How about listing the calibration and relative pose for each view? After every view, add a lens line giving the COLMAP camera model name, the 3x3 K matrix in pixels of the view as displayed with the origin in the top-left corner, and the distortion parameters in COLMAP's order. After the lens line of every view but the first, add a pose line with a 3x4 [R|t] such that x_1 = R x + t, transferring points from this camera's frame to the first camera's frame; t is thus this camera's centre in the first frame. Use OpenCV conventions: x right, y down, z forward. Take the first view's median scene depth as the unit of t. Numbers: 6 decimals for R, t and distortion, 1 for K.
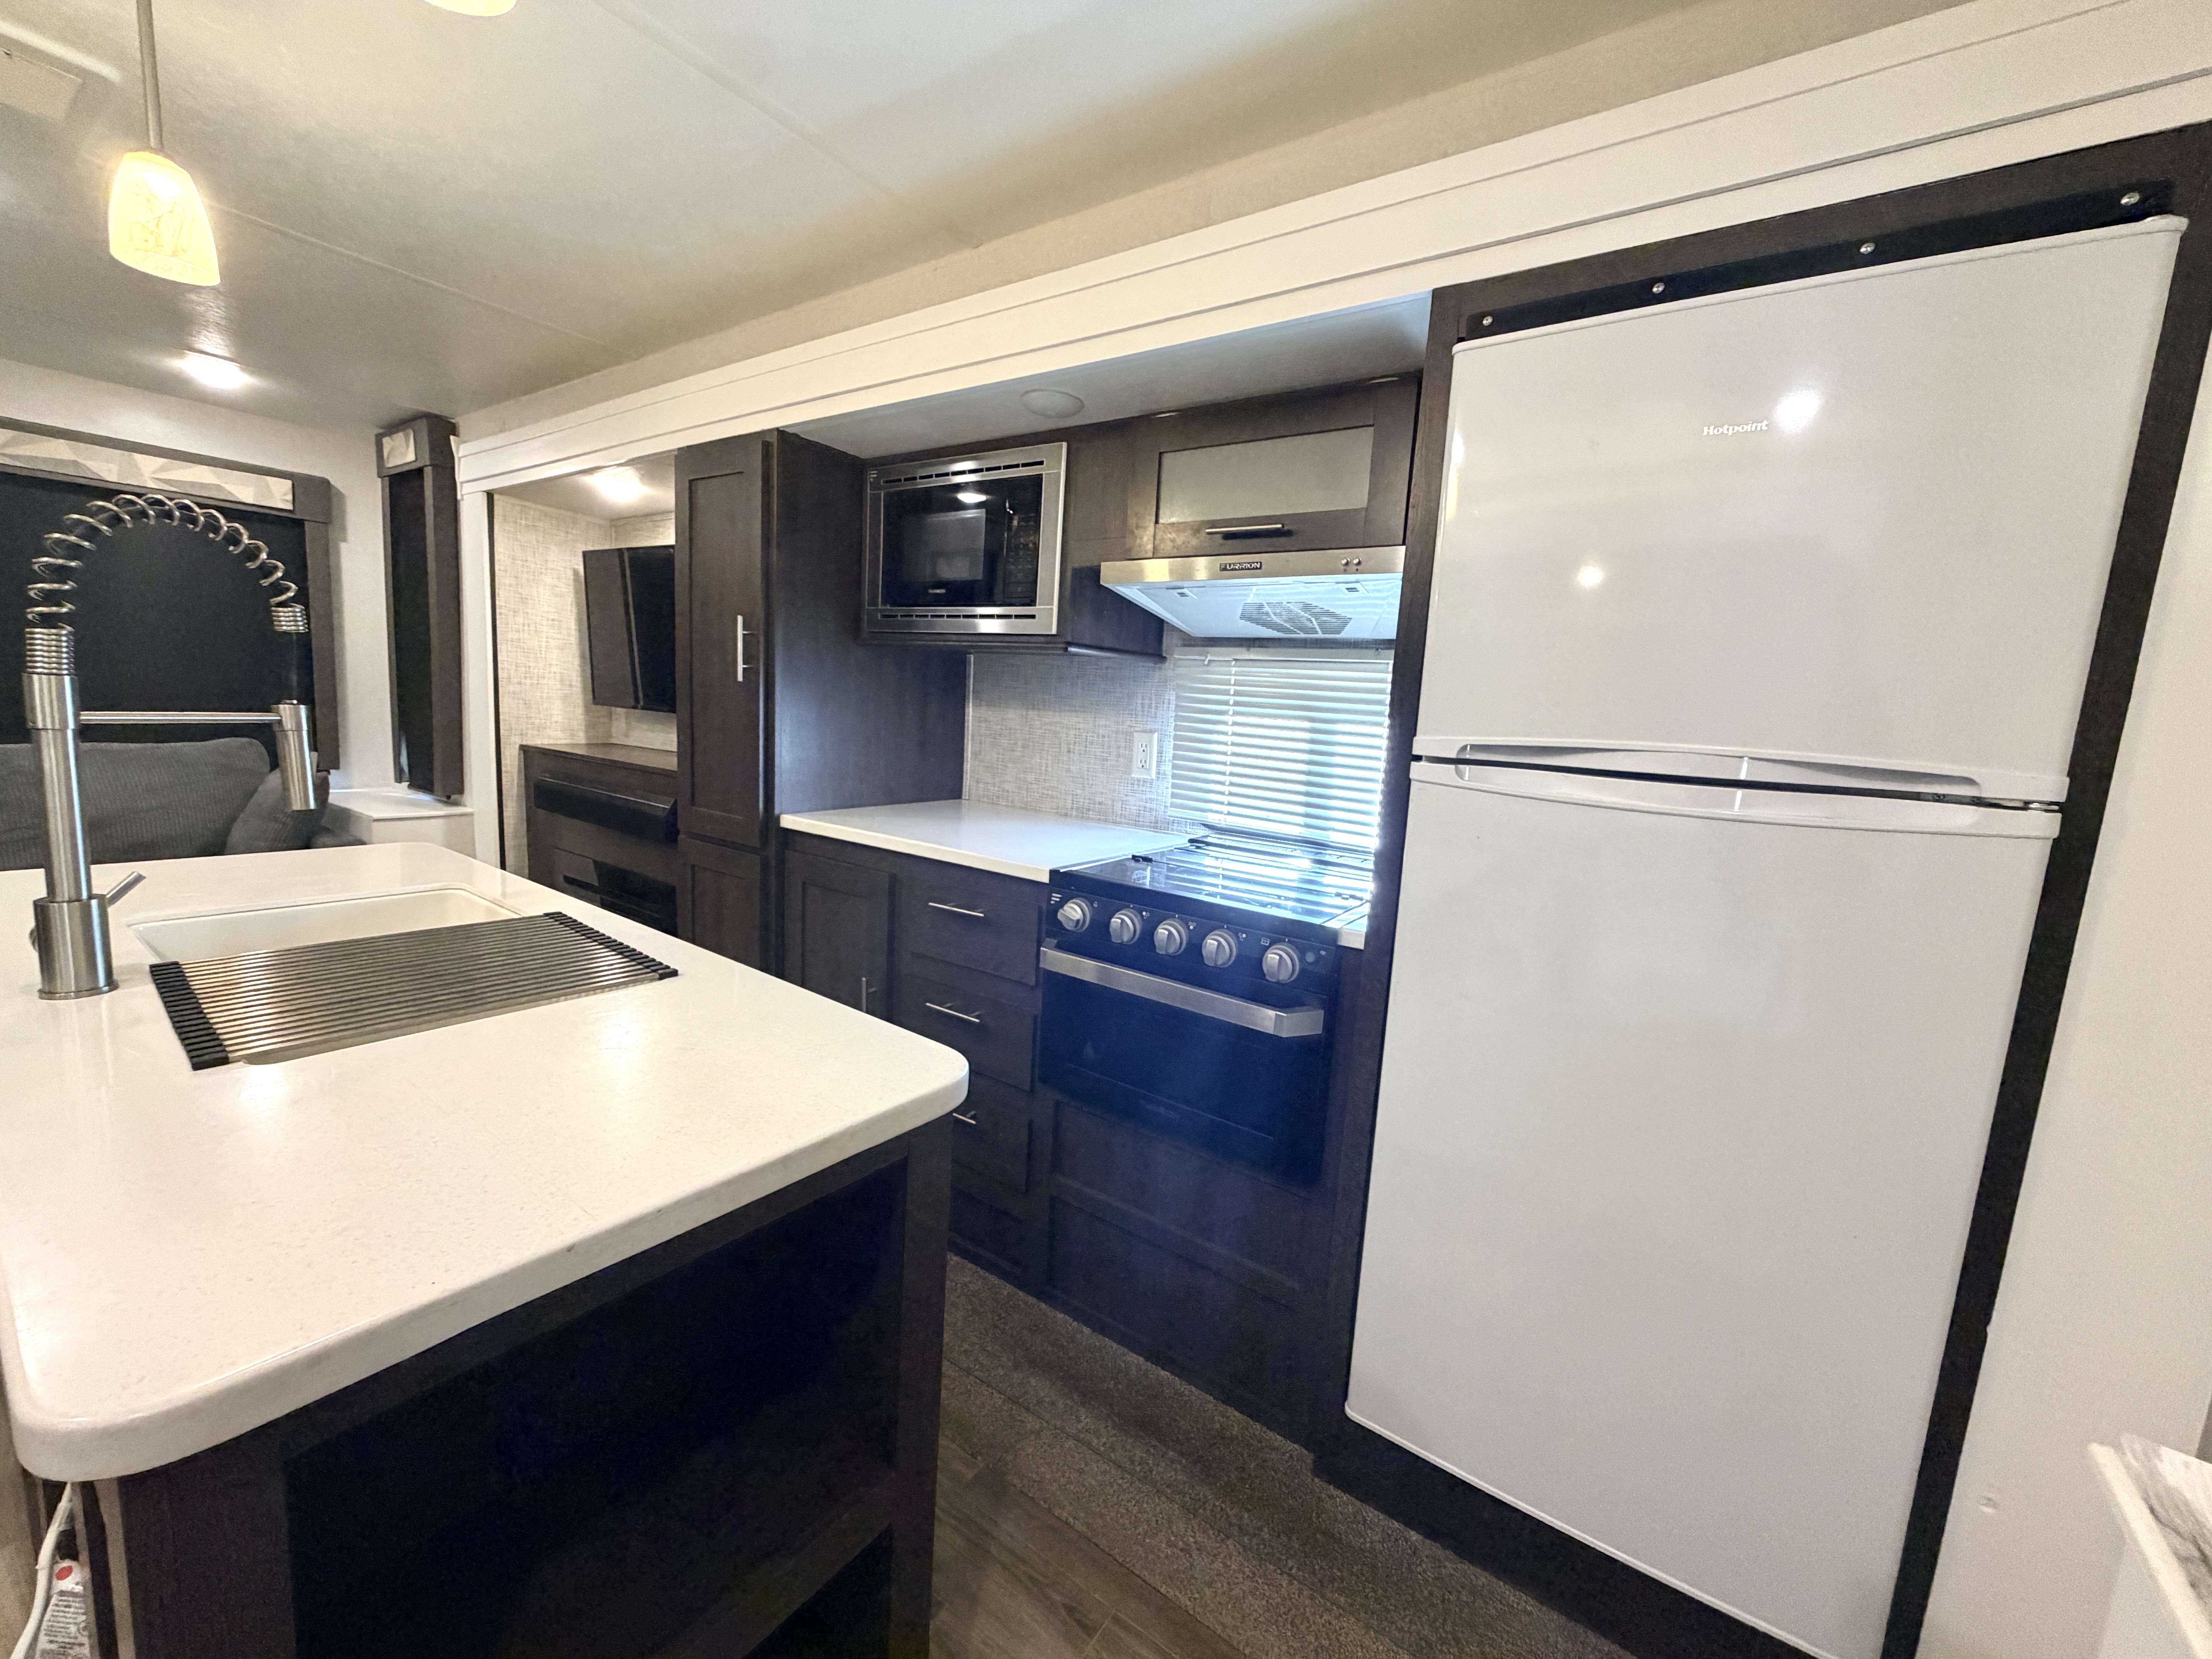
lens RADIAL K [[883.0, 0, 1102.4], [0, 883.0, 826.5], [0, 0, 1]] dist [0.001505, 0.000098]
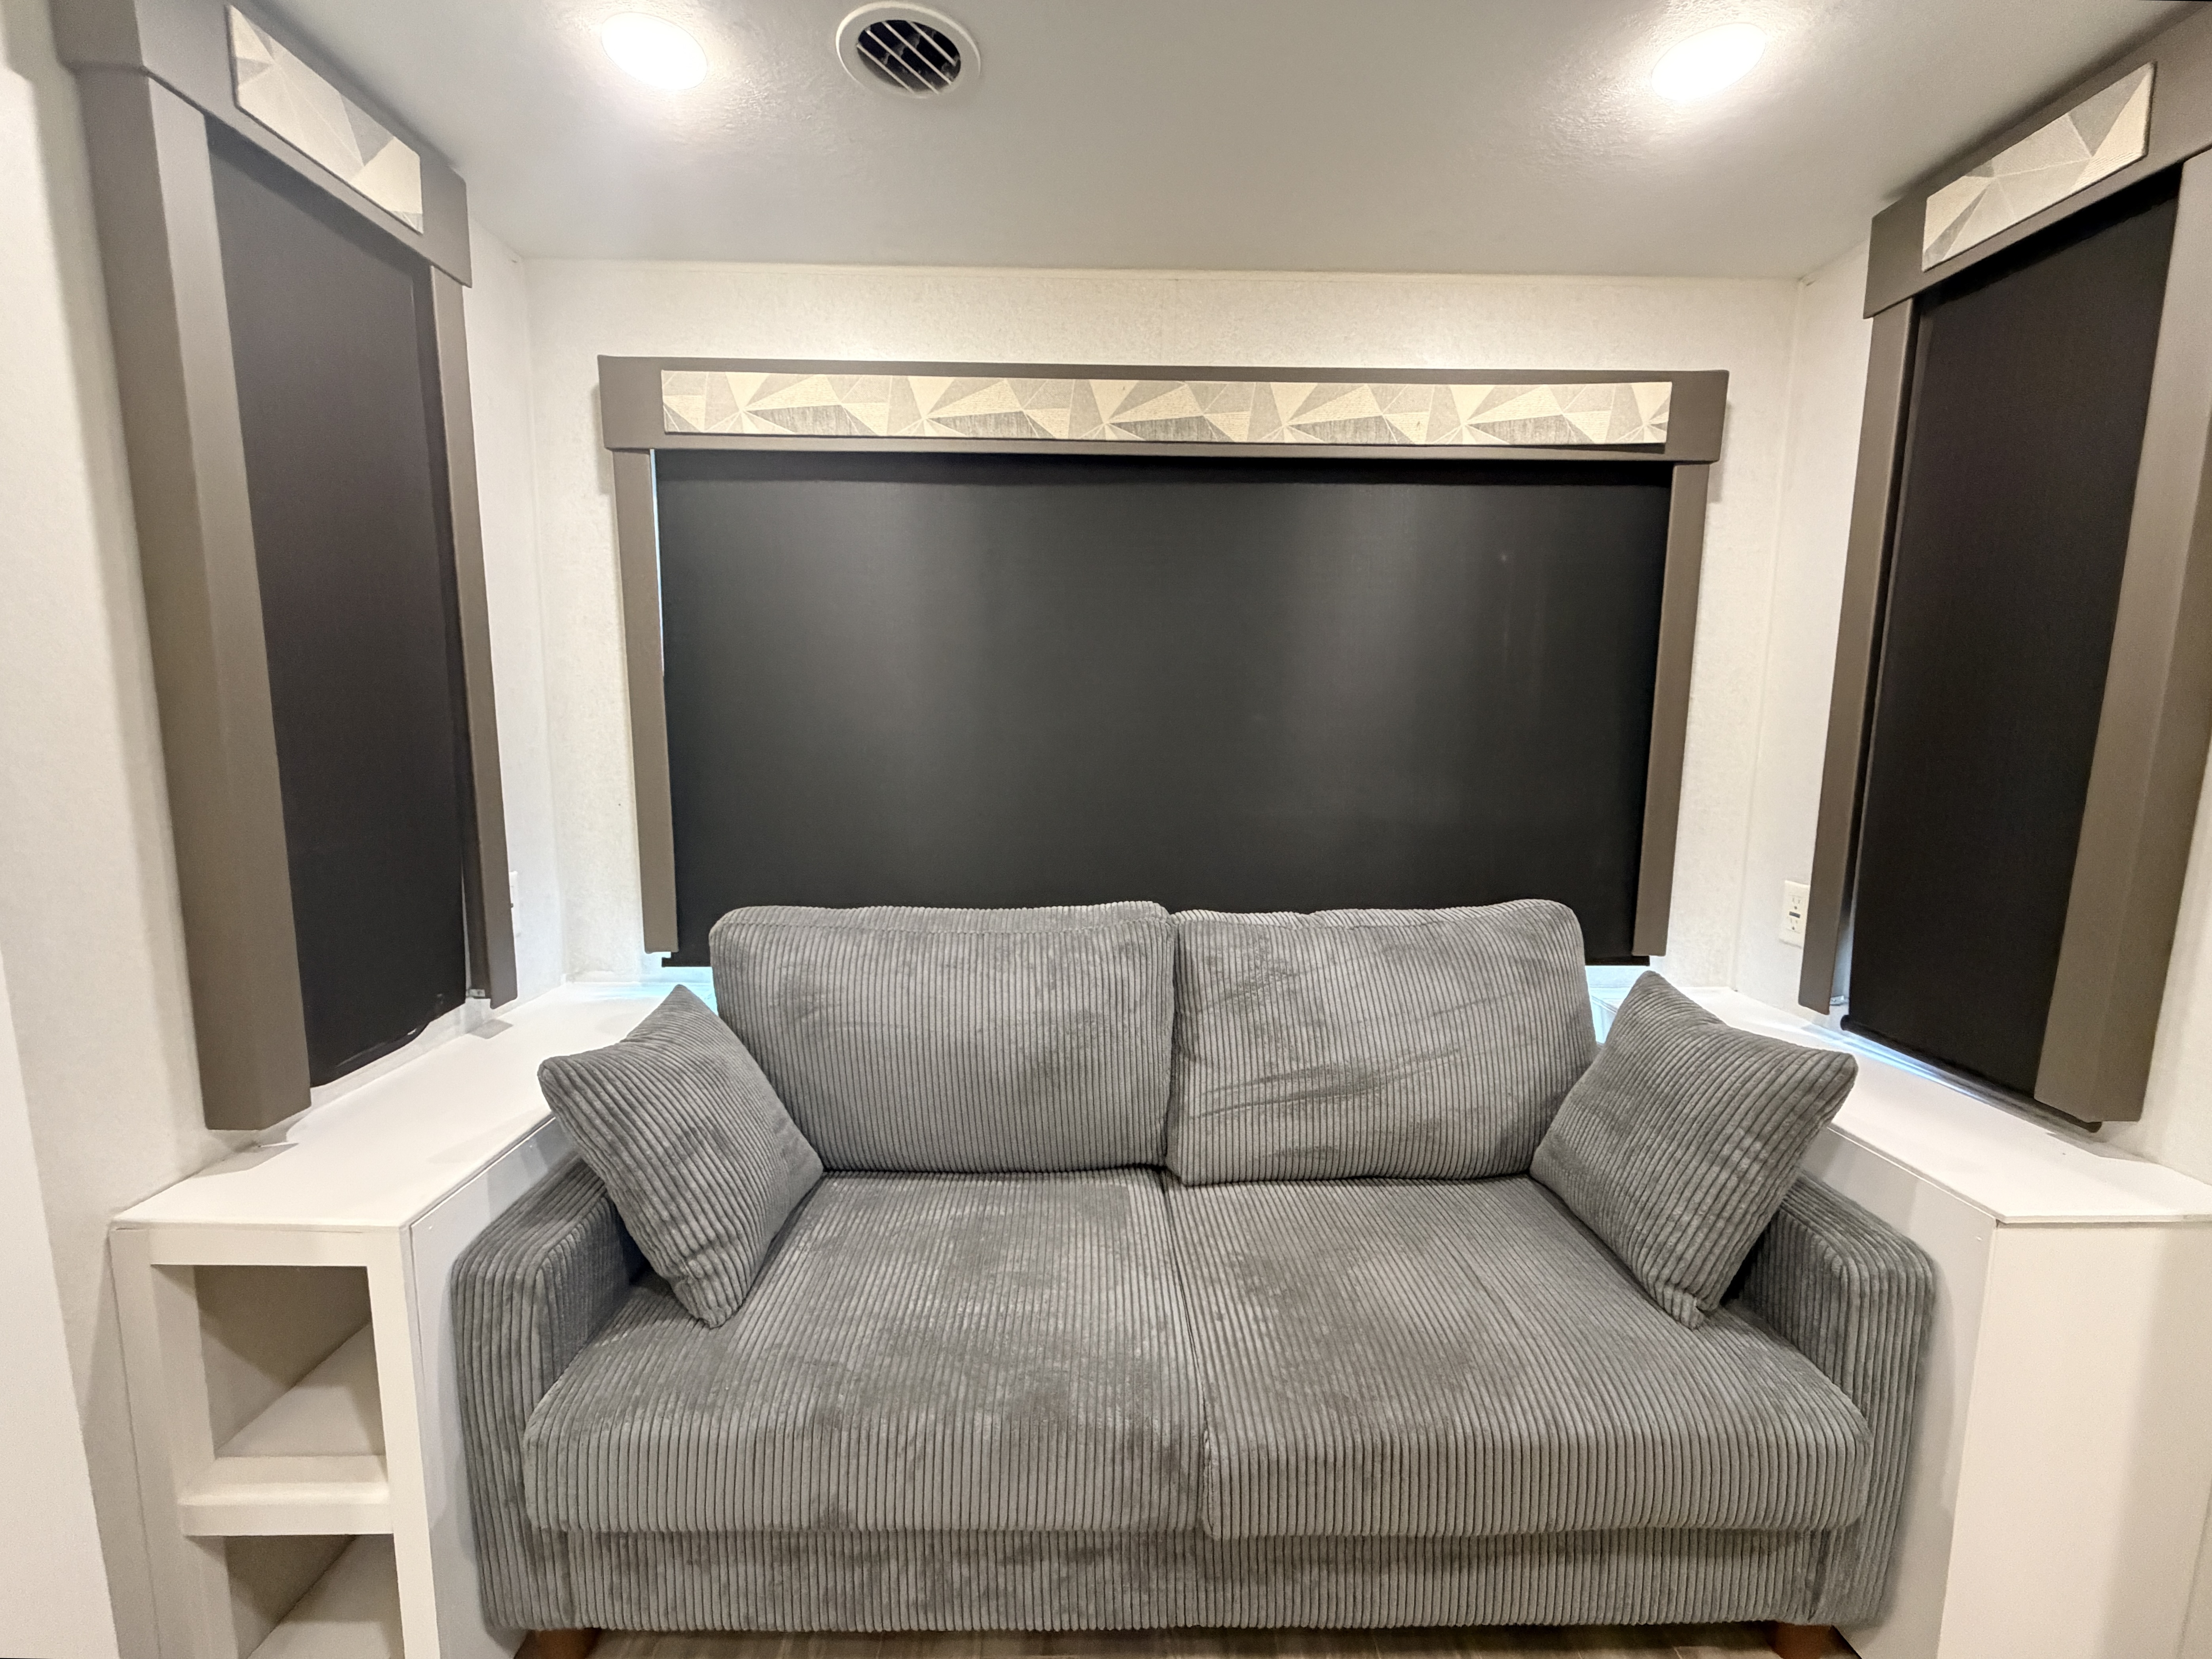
lens RADIAL K [[883.0, 0, 1102.4], [0, 883.0, 826.5], [0, 0, 1]] dist [0.001505, 0.000098]
pose [[0.592570, 0.042997, -0.804370, -1.111076], [-0.077157, 0.997013, -0.003546, -0.189521], [0.801815, 0.064164, 0.594118, 0.749417]]
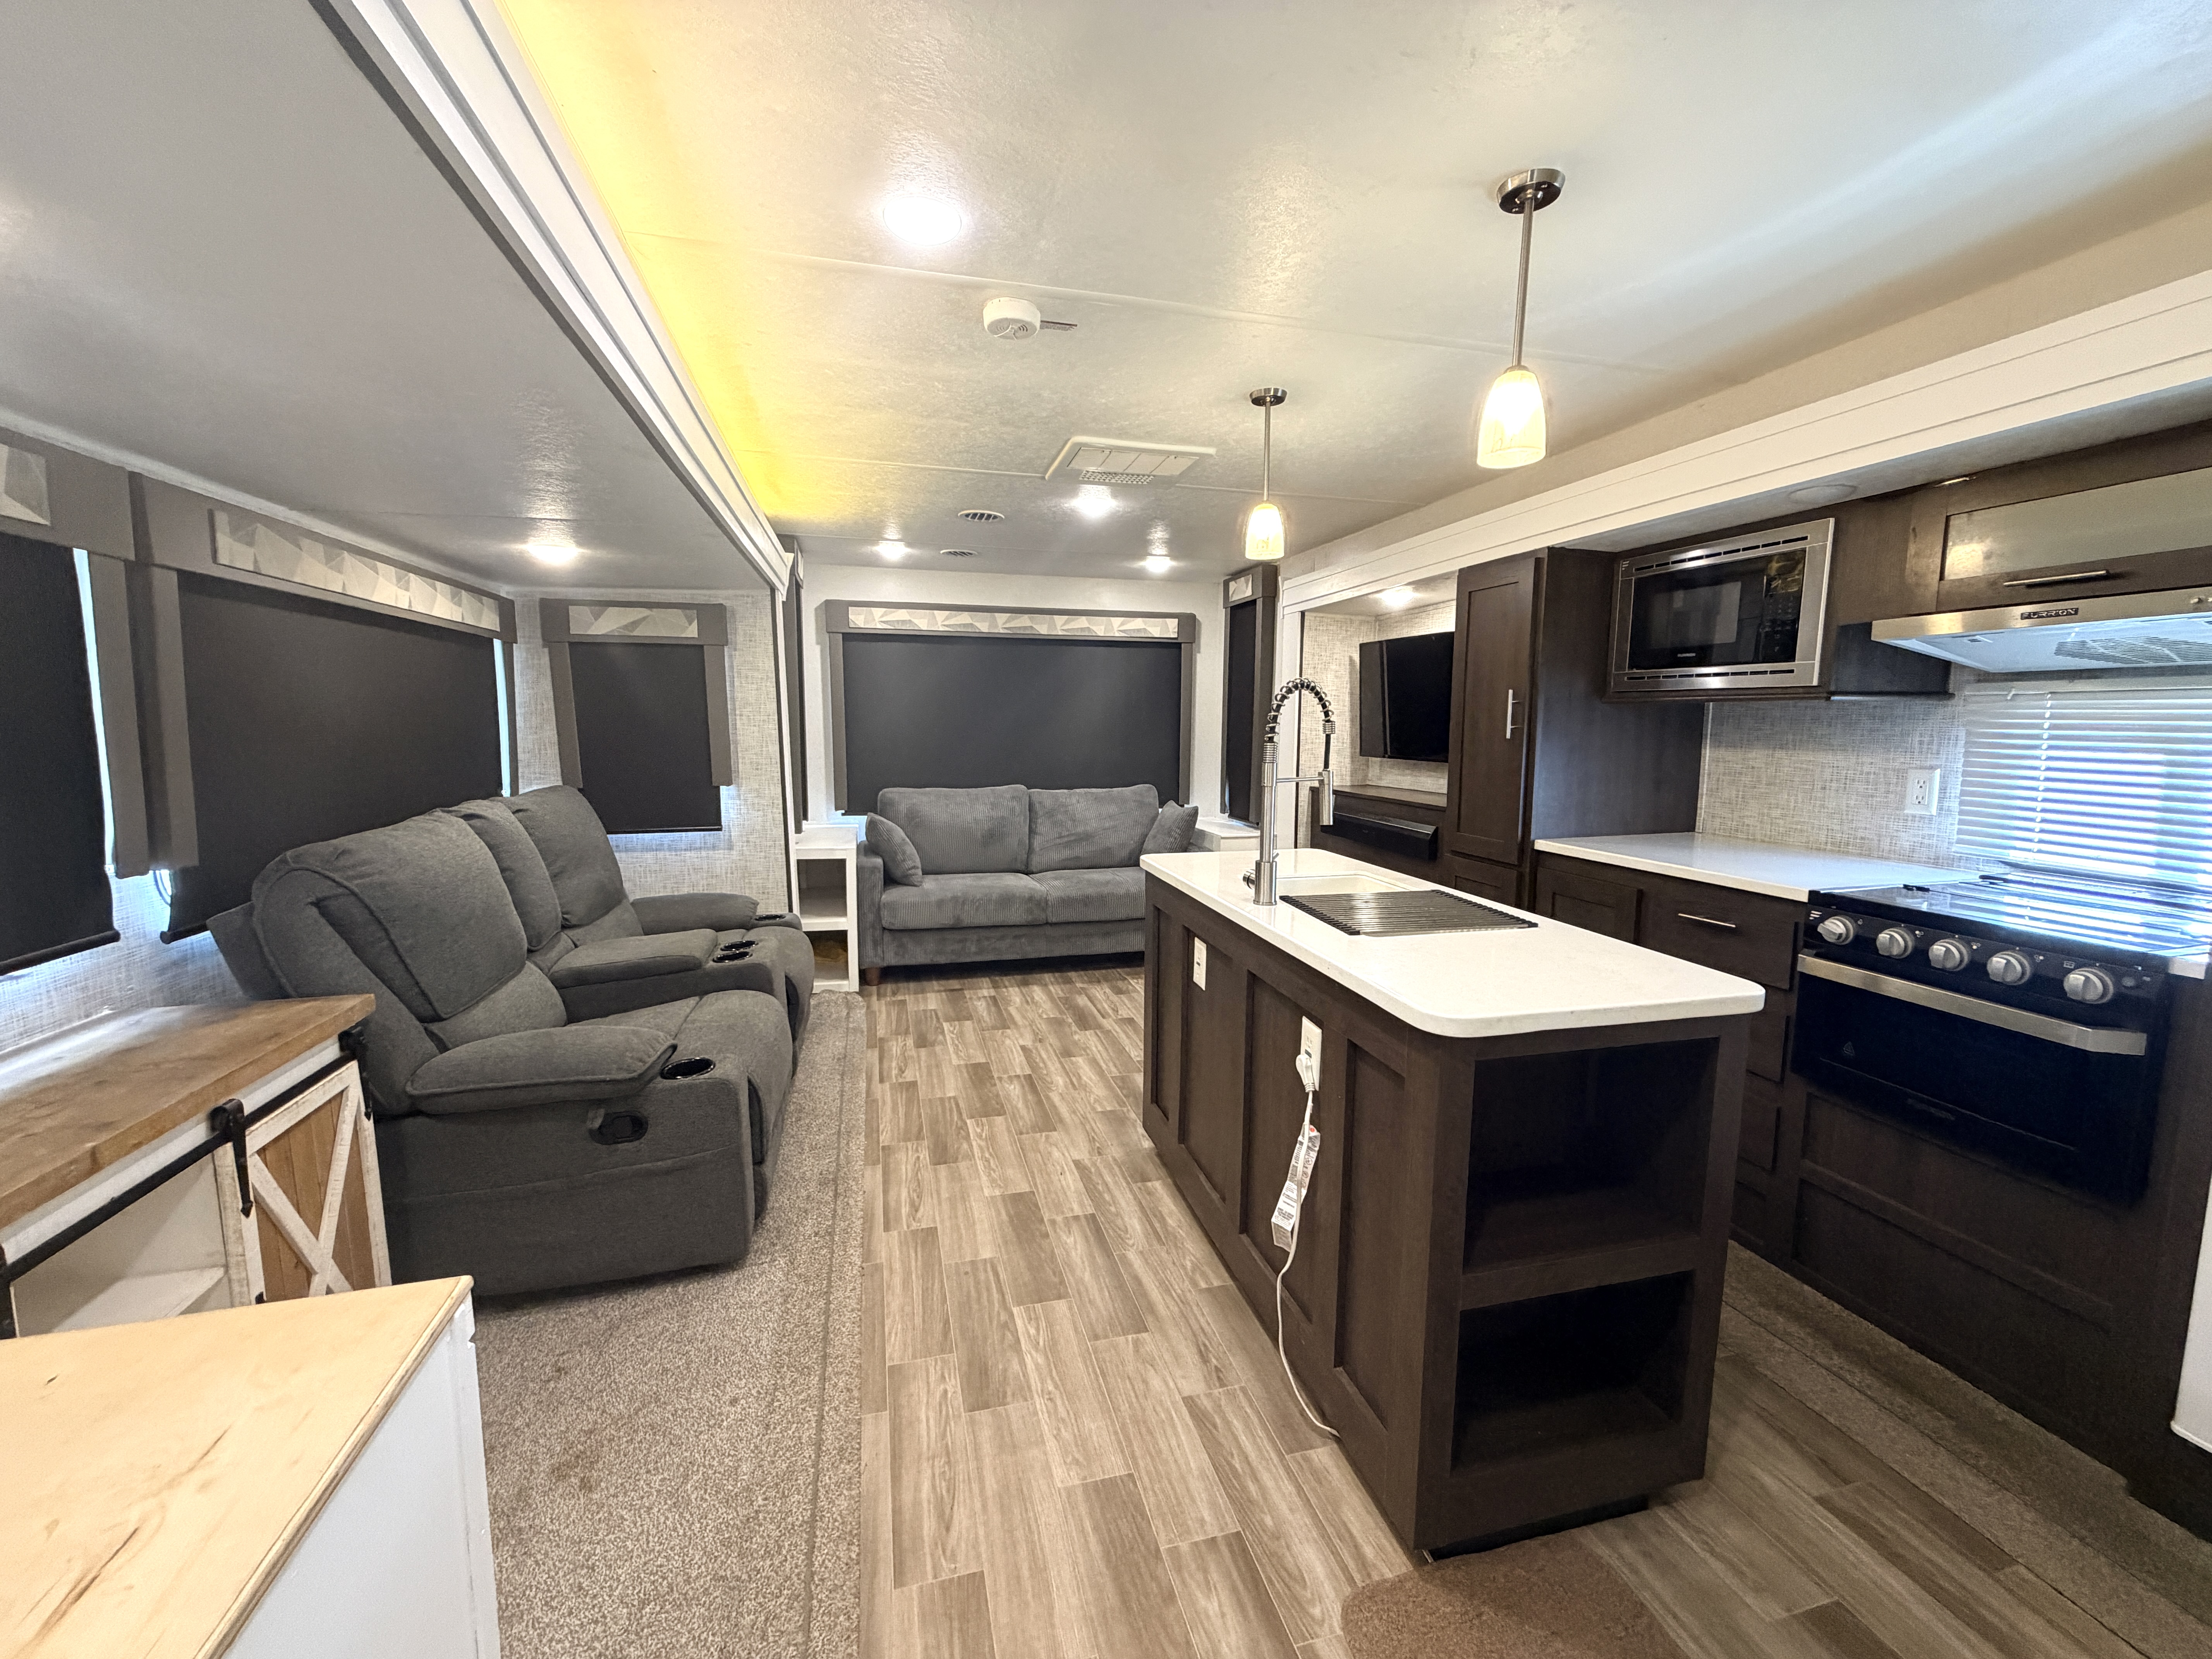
lens RADIAL K [[881.1, 0, 1098.4], [0, 881.1, 829.2], [0, 0, 1]] dist [-0.000864, -0.000287]
pose [[0.760858, 0.020110, -0.648607, -0.016533], [-0.044361, 0.998793, -0.021071, 0.027305], [0.647401, 0.044805, 0.760832, -0.403475]]
